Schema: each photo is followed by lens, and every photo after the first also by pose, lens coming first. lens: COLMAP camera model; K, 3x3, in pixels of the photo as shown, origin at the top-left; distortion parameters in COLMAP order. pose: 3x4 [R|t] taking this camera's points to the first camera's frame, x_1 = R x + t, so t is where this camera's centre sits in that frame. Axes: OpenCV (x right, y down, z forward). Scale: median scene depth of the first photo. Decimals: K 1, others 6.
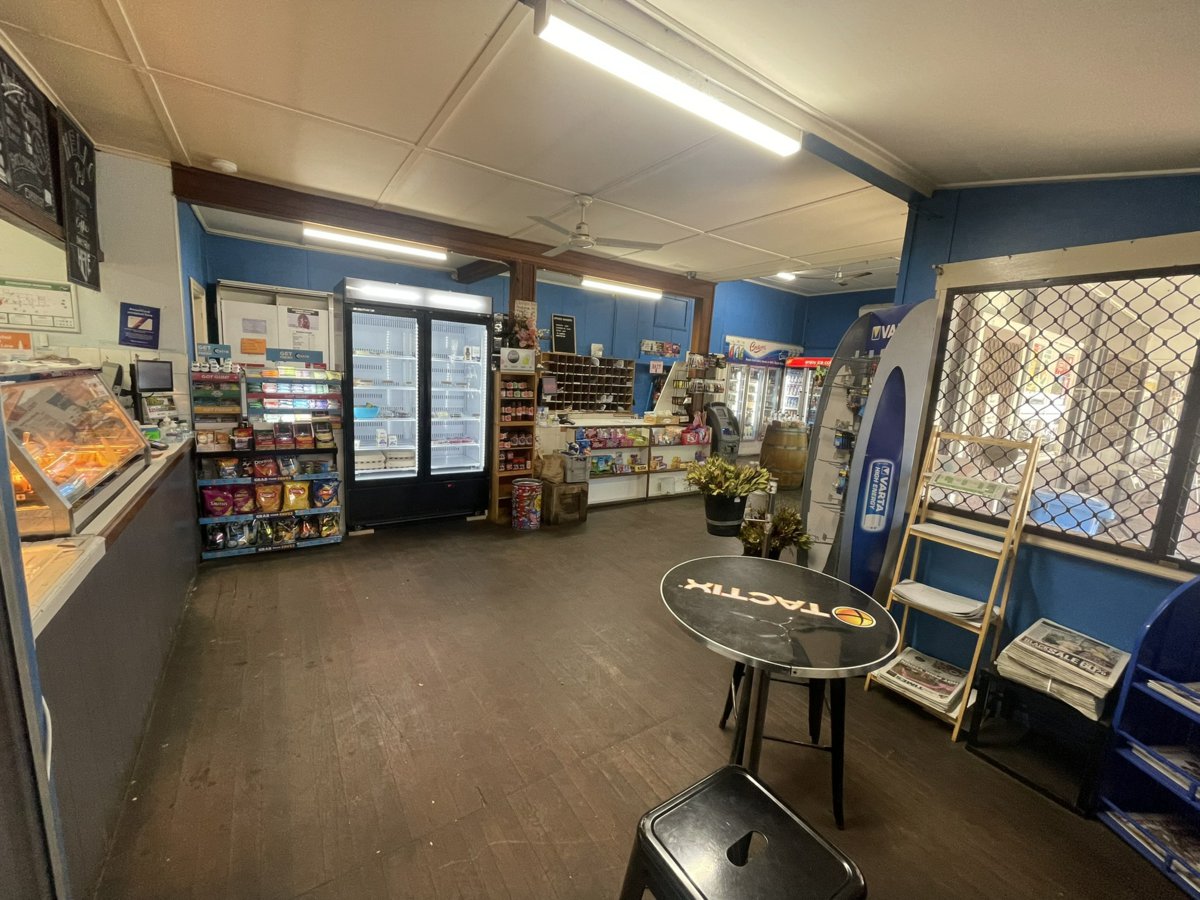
lens RADIAL K [[485.5, 0, 599.5], [0, 485.5, 450.9], [0, 0, 1]] dist [0.001934, -0.000807]
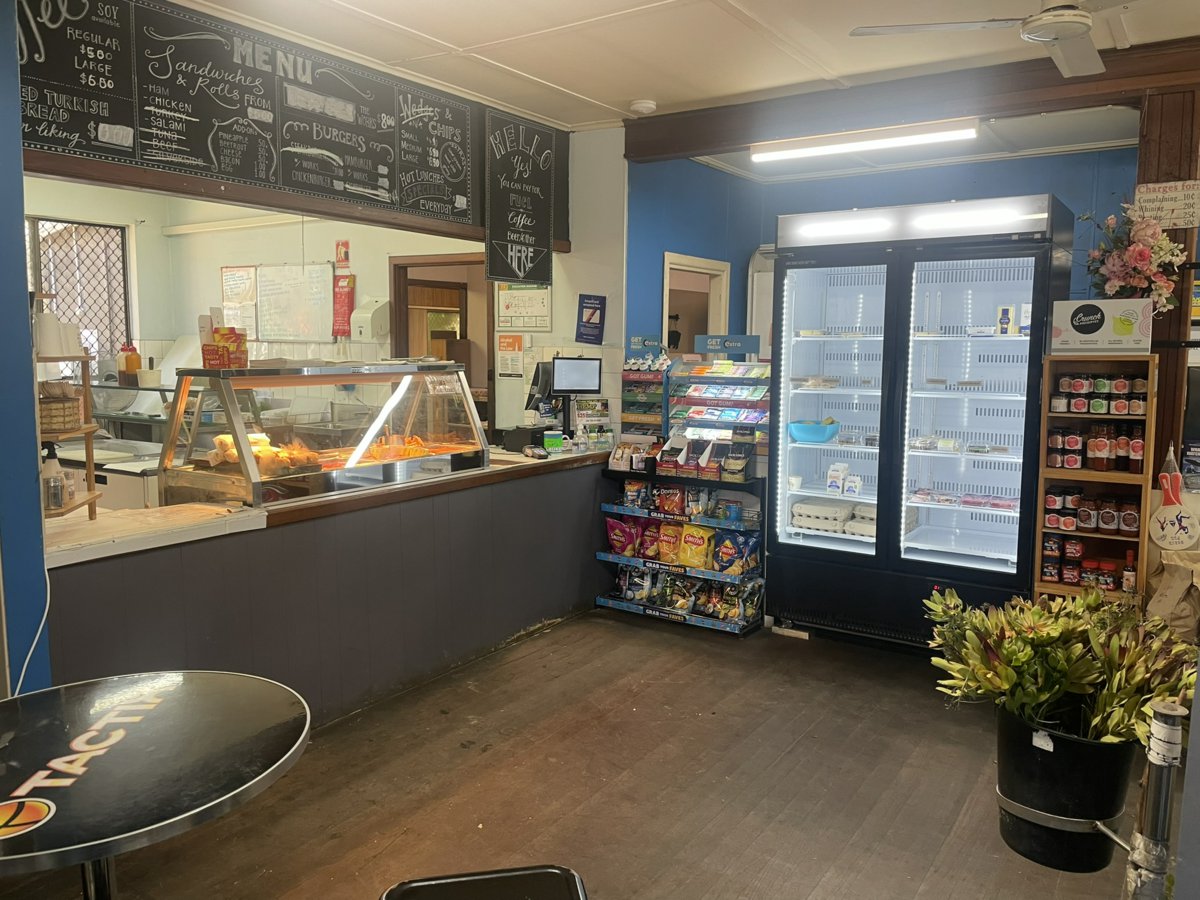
lens RADIAL K [[916.1, 0, 600.9], [0, 916.1, 447.8], [0, 0, 1]] dist [0.067522, -0.032904]
pose [[0.381644, 0.053970, -0.922733, 0.506457], [-0.132817, 0.991136, 0.003037, -0.032453], [0.914717, 0.121395, 0.385429, 0.363664]]
